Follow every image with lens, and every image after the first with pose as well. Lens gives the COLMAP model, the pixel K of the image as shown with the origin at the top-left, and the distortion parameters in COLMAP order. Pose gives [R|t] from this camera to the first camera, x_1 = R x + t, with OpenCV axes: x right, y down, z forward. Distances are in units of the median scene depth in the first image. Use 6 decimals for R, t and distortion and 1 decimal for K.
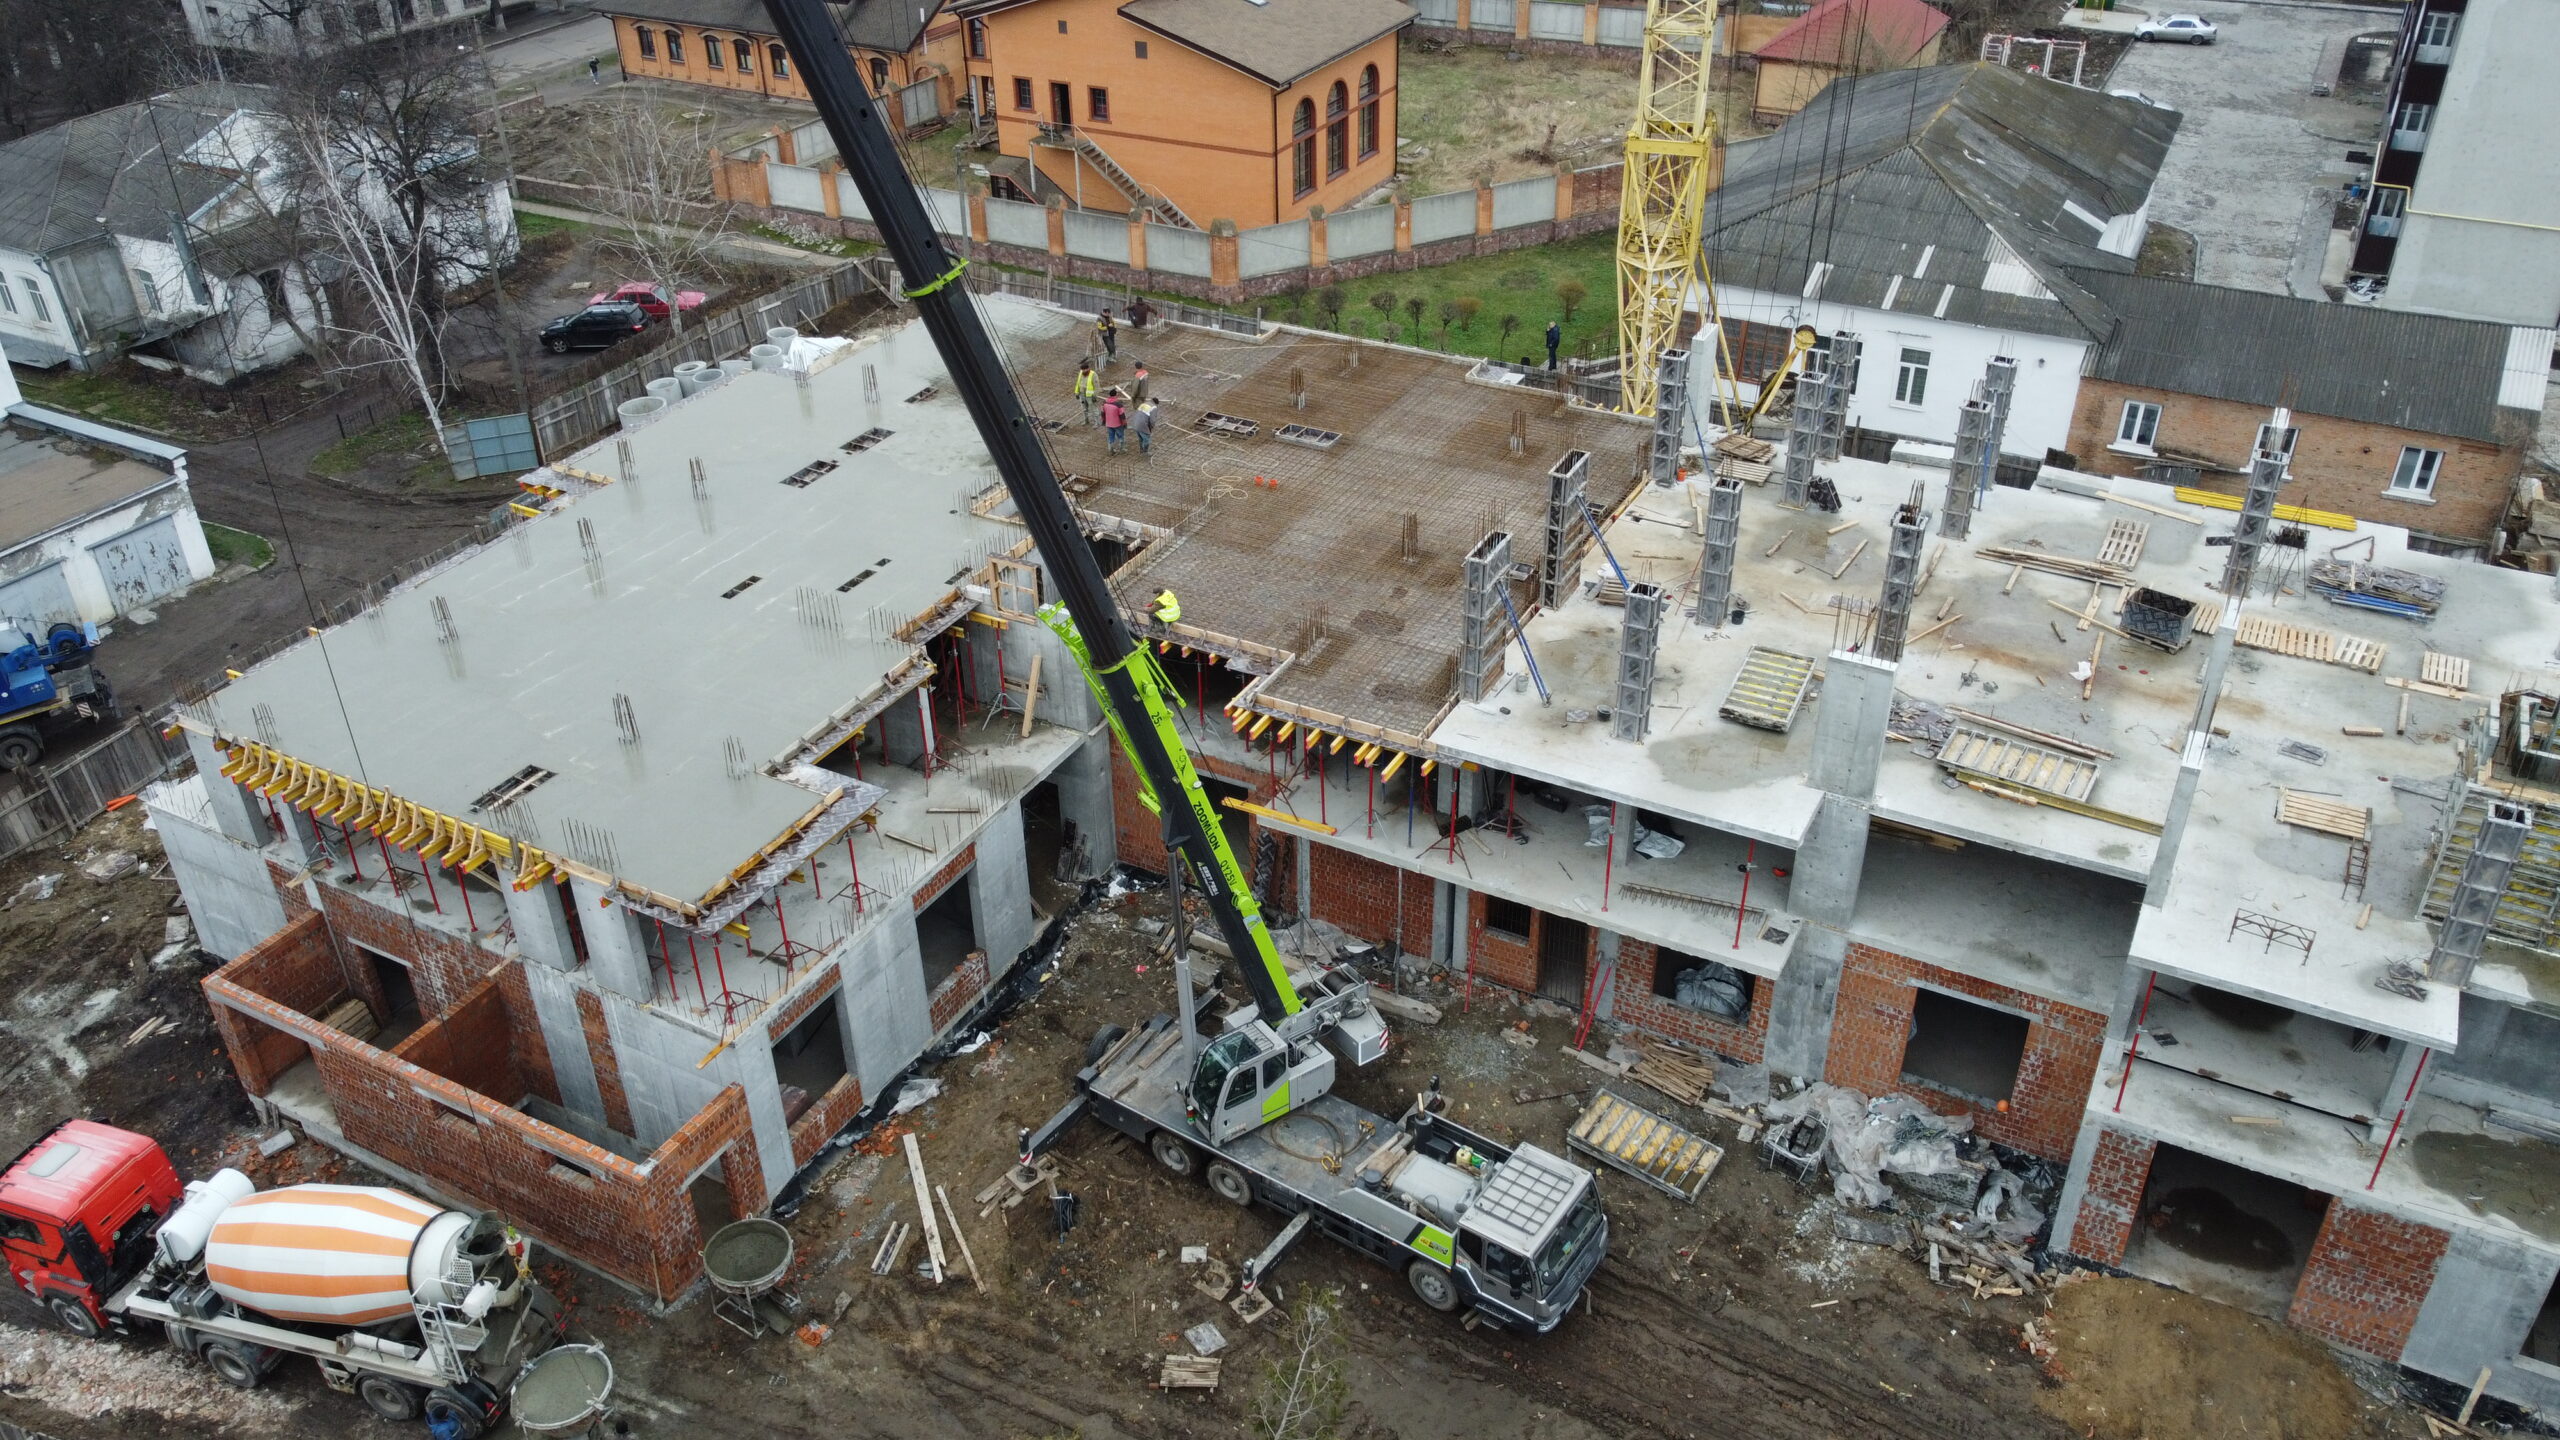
lens RADIAL K [[1949.2, 0, 1275.4], [0, 1949.2, 717.8], [0, 0, 1]] dist [-0.001156, 0.000179]
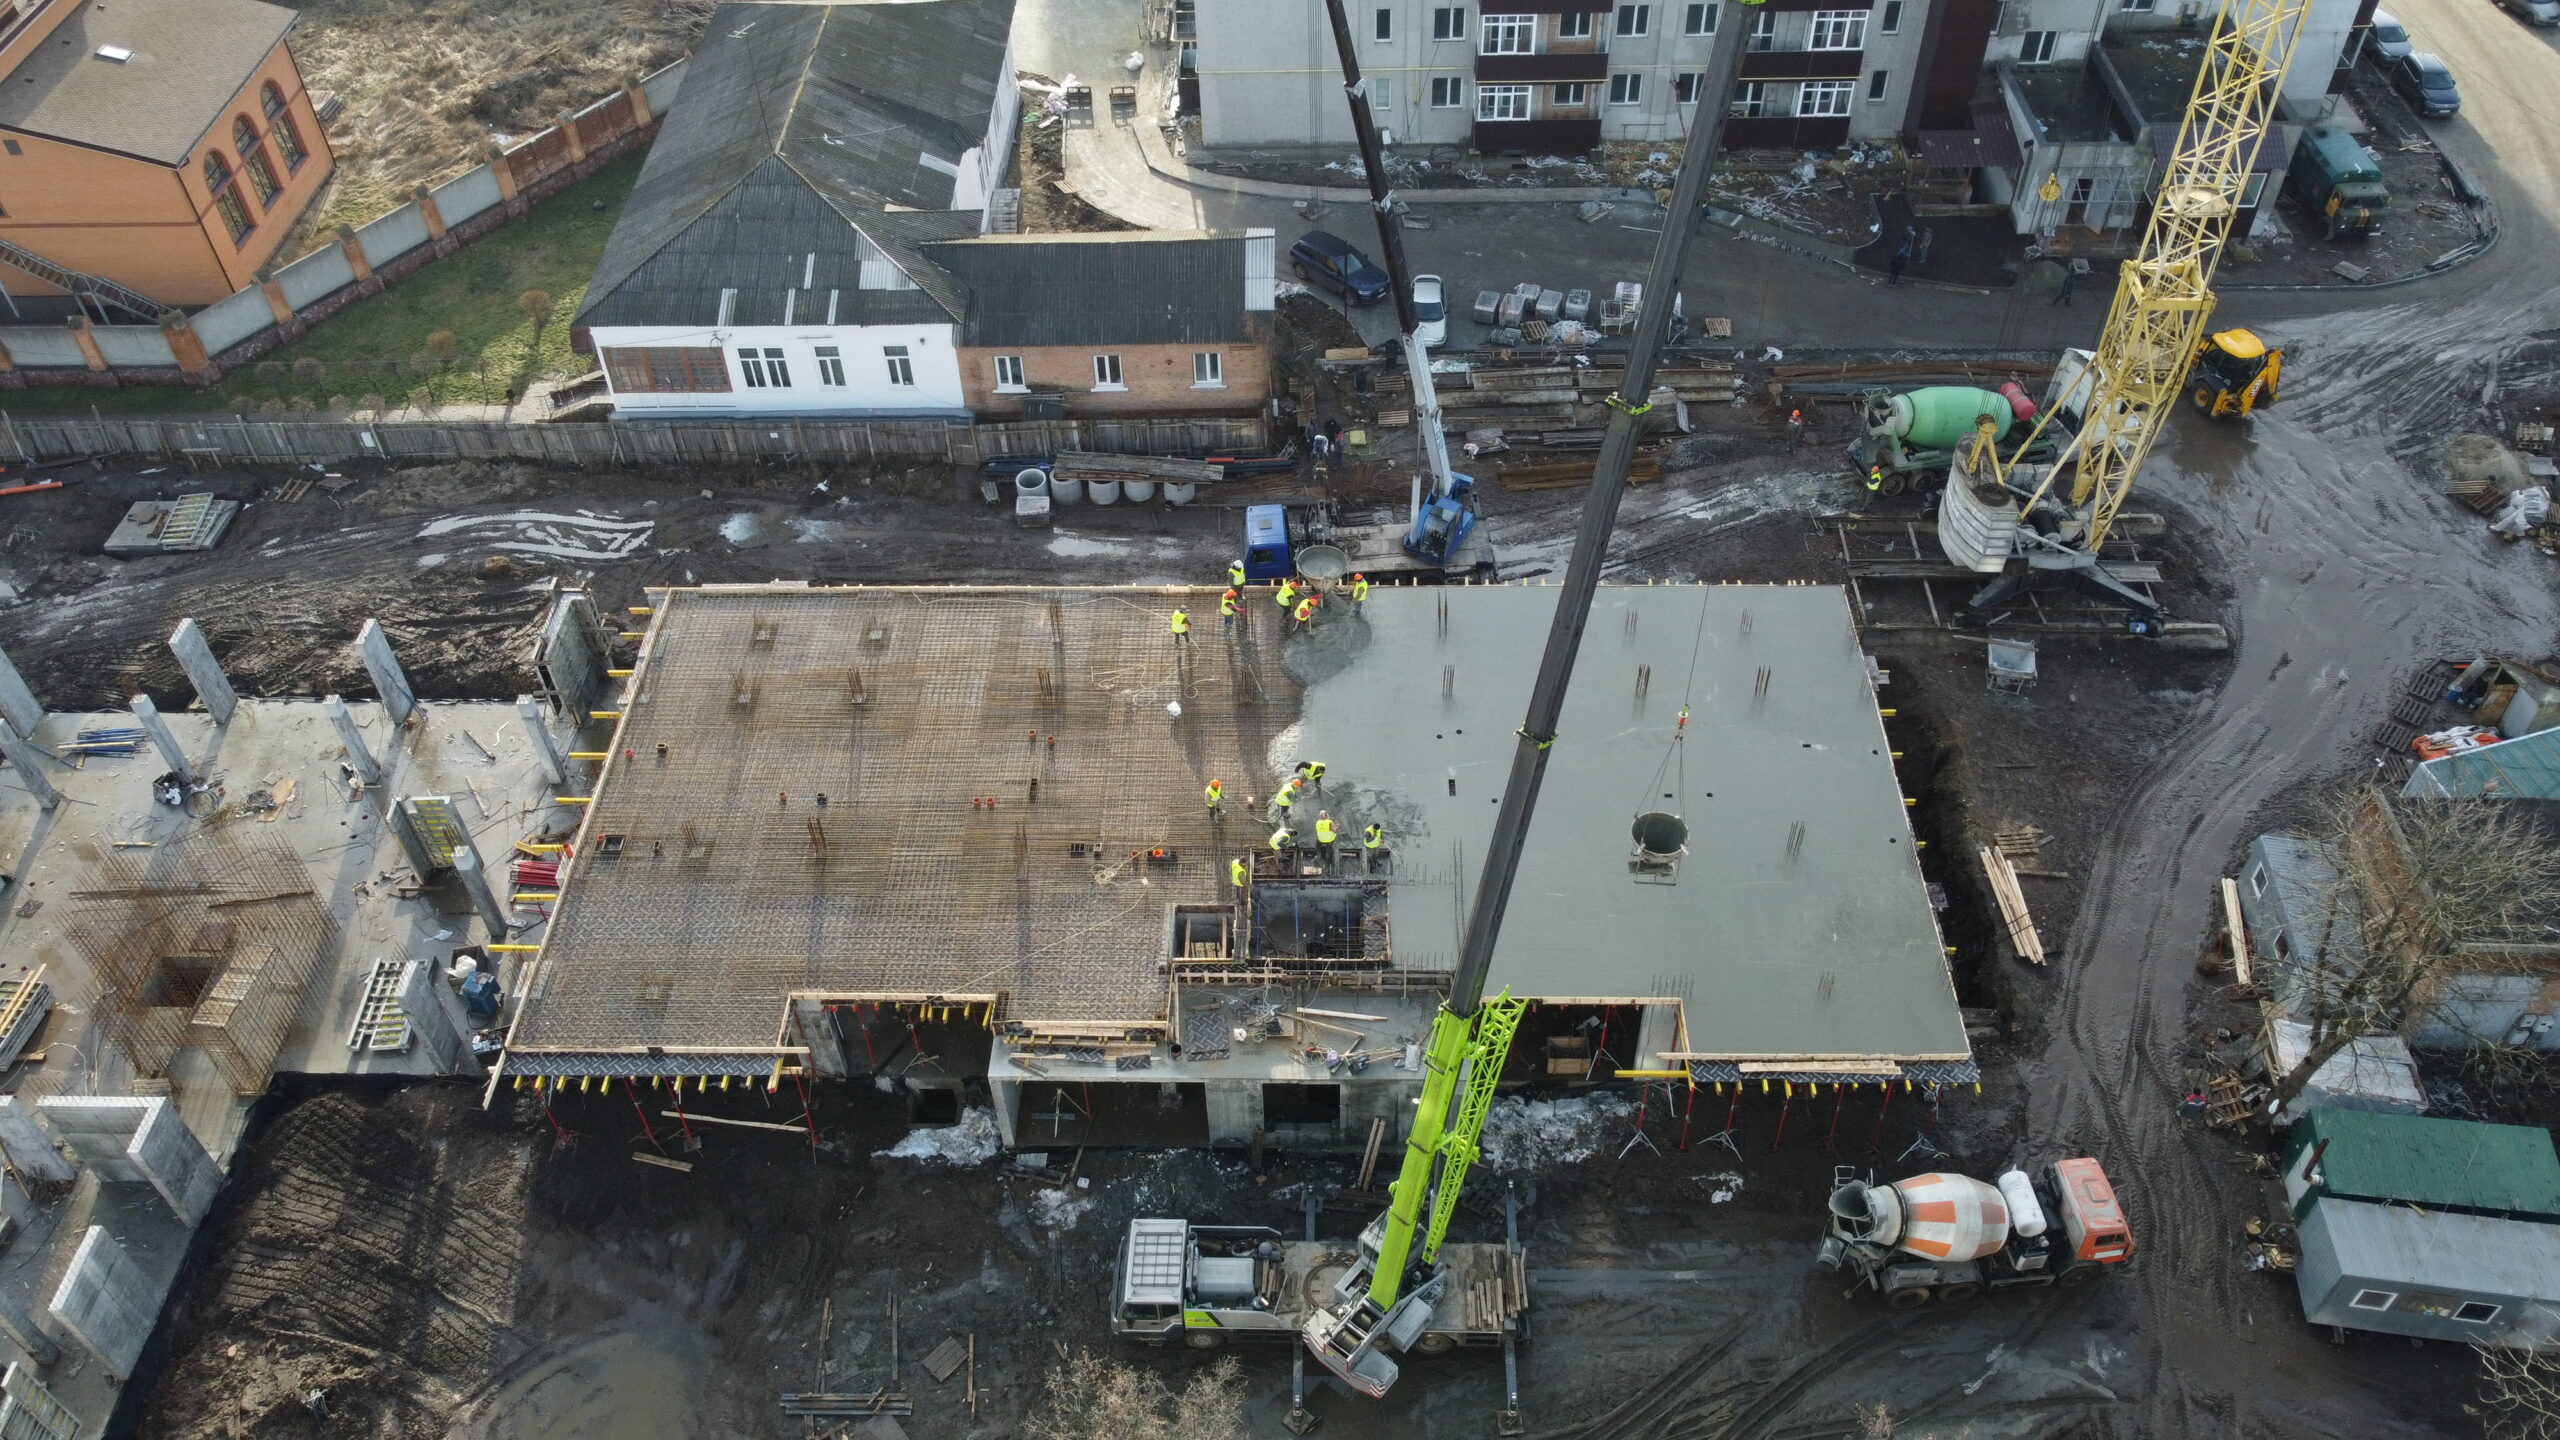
lens RADIAL K [[1949.2, 0, 1277.5], [0, 1949.2, 714.1], [0, 0, 1]] dist [-0.001156, 0.000179]
pose [[0.891368, -0.326954, 0.313949, 0.123881], [0.251062, 0.932786, 0.258607, -0.214588], [-0.377400, -0.151693, 0.913542, -0.233052]]
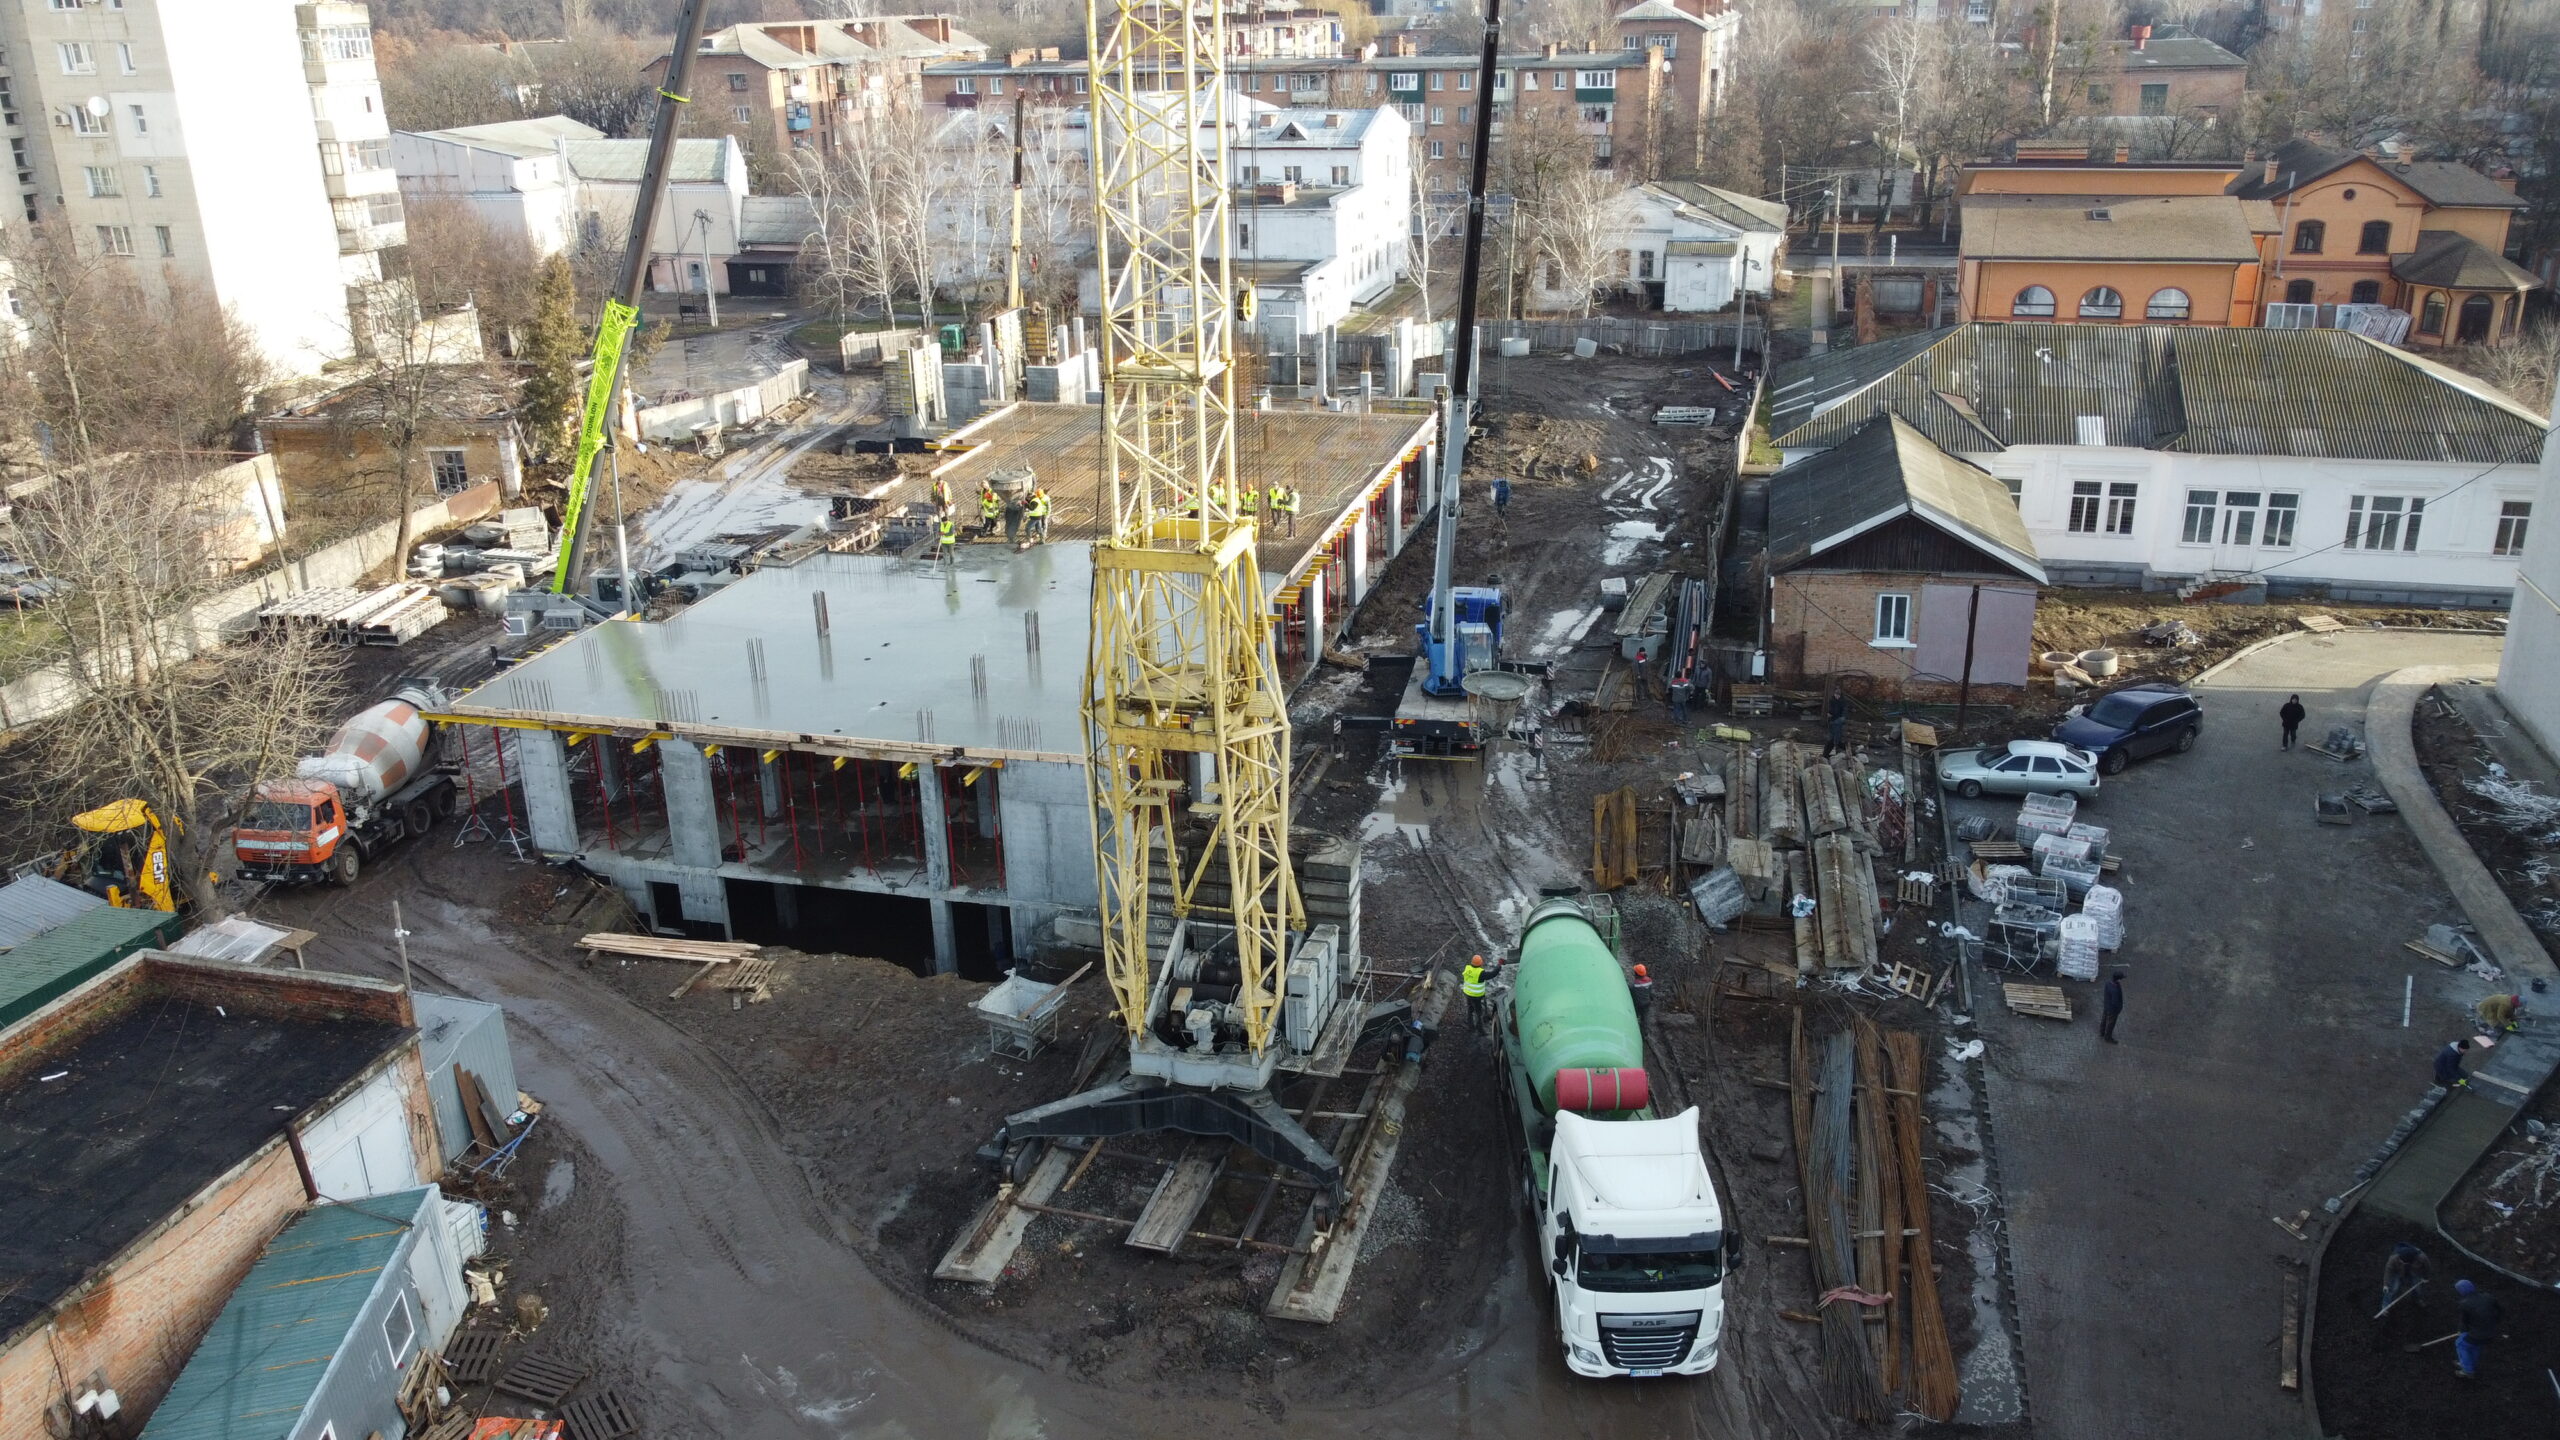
lens RADIAL K [[1949.2, 0, 1272.5], [0, 1949.2, 710.6], [0, 0, 1]] dist [-0.001156, 0.000179]
pose [[0.226295, 0.354110, -0.907412, 1.379232], [-0.504232, 0.839632, 0.201912, -0.134330], [0.833391, 0.411854, 0.368558, 0.355544]]
